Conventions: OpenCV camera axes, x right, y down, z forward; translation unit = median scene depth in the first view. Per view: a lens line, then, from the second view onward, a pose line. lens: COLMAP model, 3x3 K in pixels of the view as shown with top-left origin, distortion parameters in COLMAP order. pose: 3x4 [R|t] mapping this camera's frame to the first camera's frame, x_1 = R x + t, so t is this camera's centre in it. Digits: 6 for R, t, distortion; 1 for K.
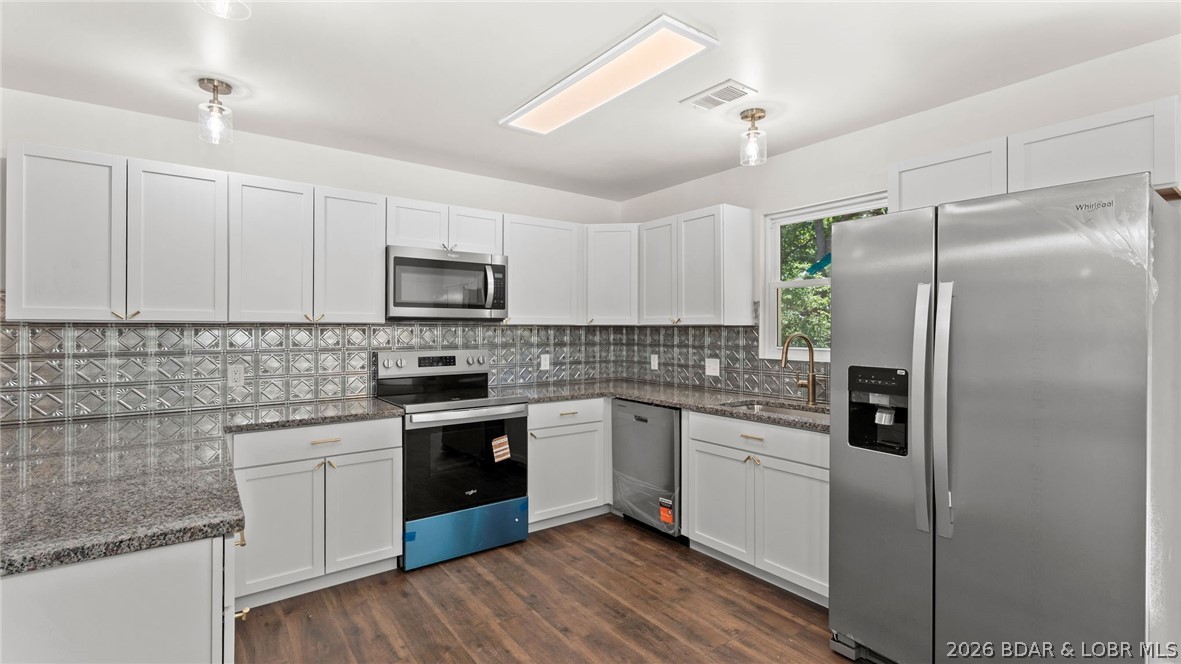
lens RADIAL K [[525.9, 0, 587.9], [0, 525.9, 327.8], [0, 0, 1]] dist [0.002353, 0.000091]
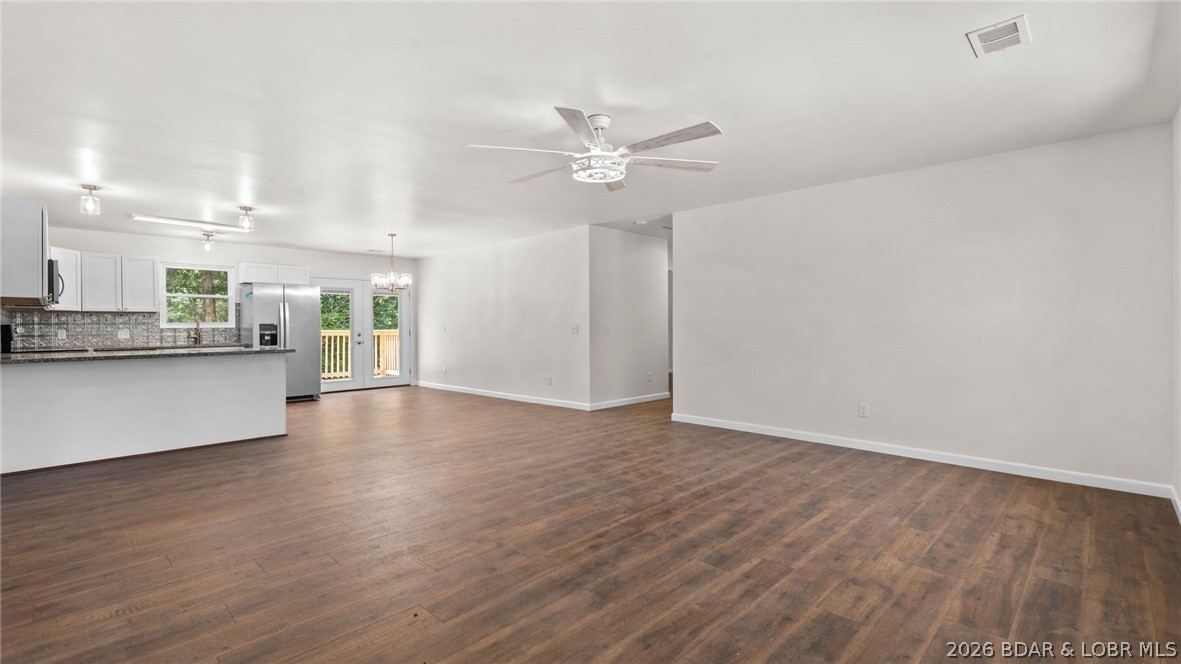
lens RADIAL K [[525.9, 0, 590.4], [0, 525.9, 328.8], [0, 0, 1]] dist [0.002353, 0.000091]
pose [[-0.160046, -0.001943, 0.987108, -2.177018], [0.010104, 0.999942, 0.003606, 0.073893], [-0.987058, 0.010551, -0.160017, -0.417006]]
